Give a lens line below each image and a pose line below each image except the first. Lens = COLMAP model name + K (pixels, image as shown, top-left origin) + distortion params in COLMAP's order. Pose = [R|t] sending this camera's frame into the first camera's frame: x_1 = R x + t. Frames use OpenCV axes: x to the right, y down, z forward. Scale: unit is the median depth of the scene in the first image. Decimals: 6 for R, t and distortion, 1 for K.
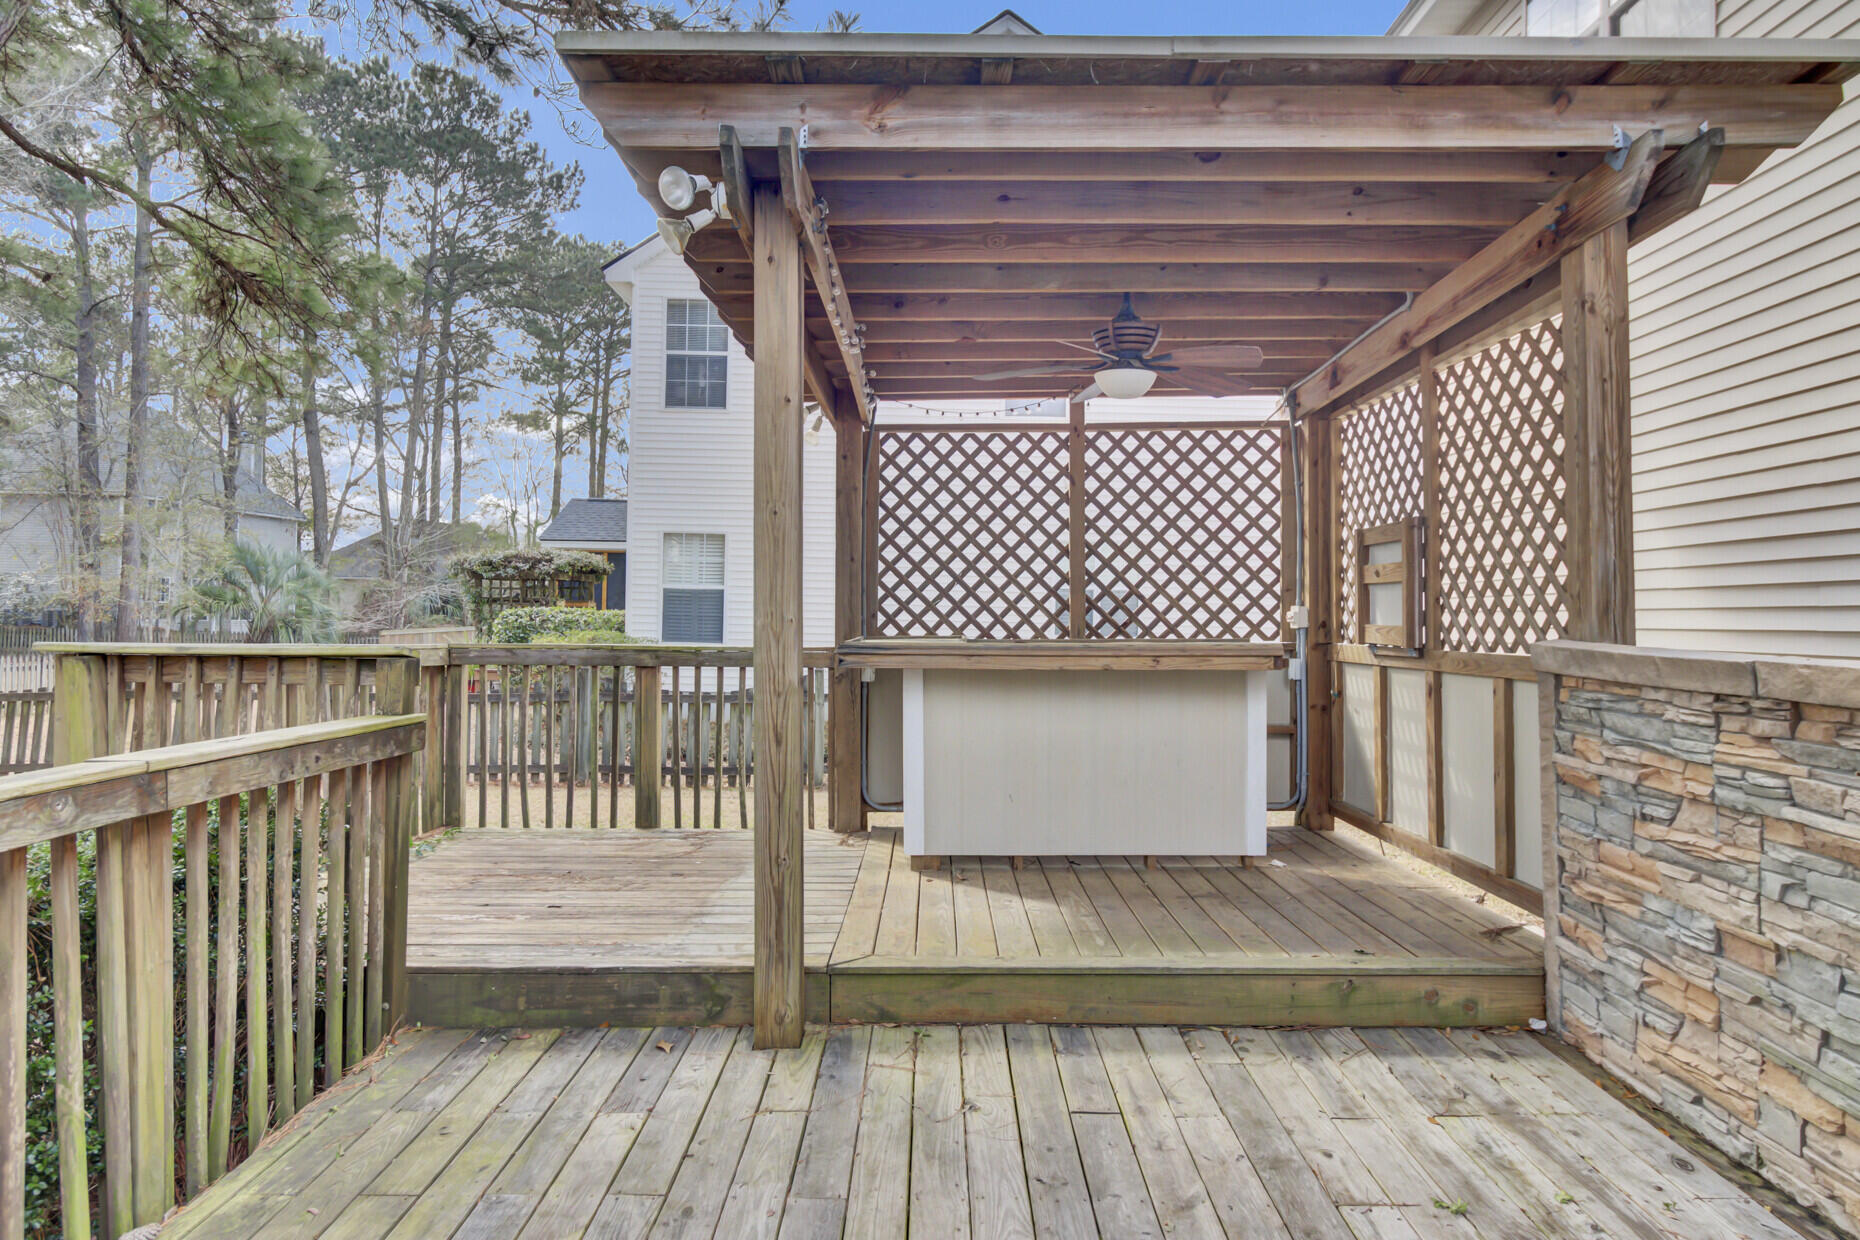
lens RADIAL K [[1158.1, 0, 932.9], [0, 1158.1, 596.2], [0, 0, 1]] dist [-0.003276, 0.000167]
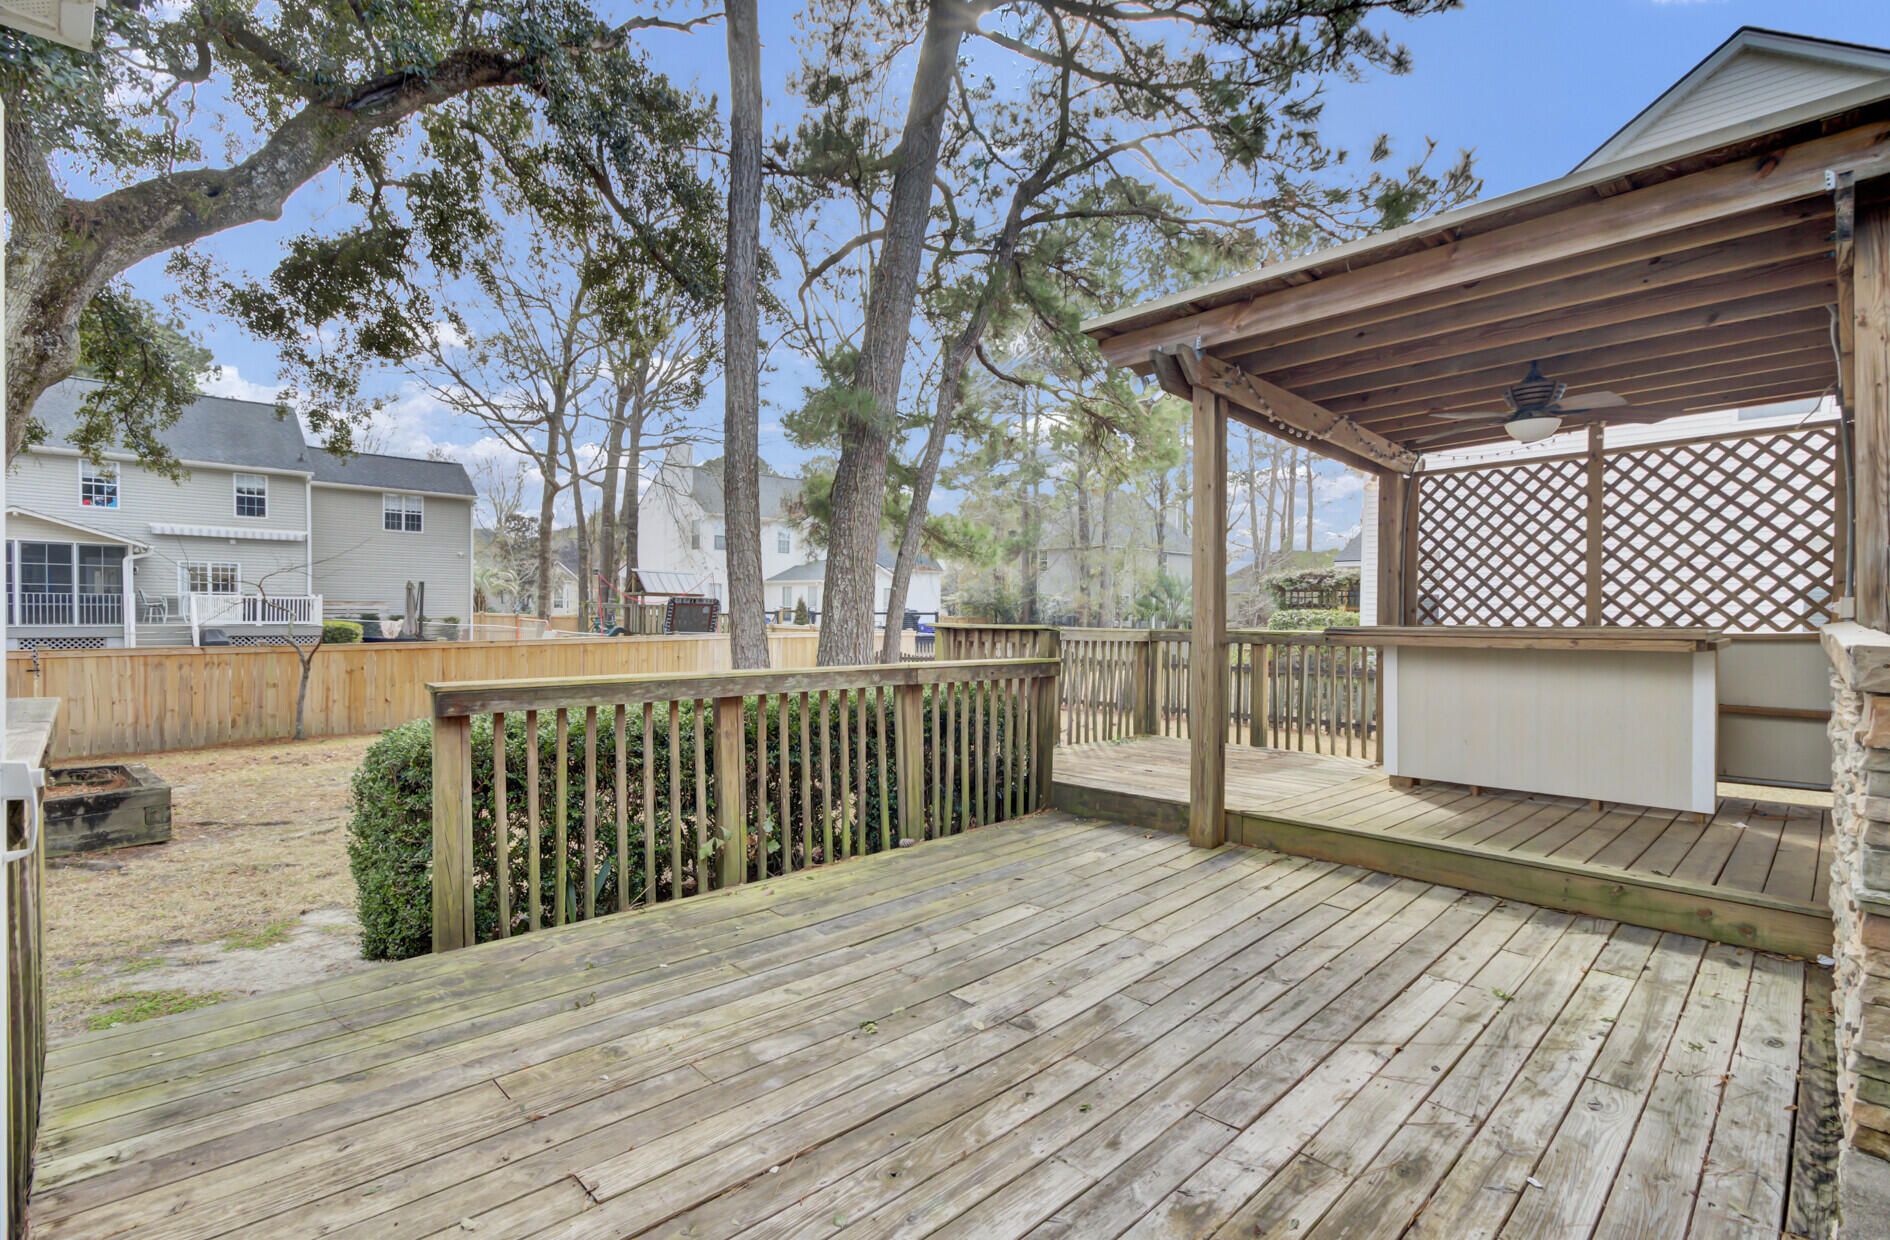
lens RADIAL K [[865.2, 0, 948.7], [0, 865.2, 601.0], [0, 0, 1]] dist [0.002146, 0.000446]
pose [[0.693121, -0.017720, -0.720604, 0.403166], [0.014192, 0.999839, -0.010936, 0.011245], [0.720682, -0.002646, 0.693261, -0.152248]]
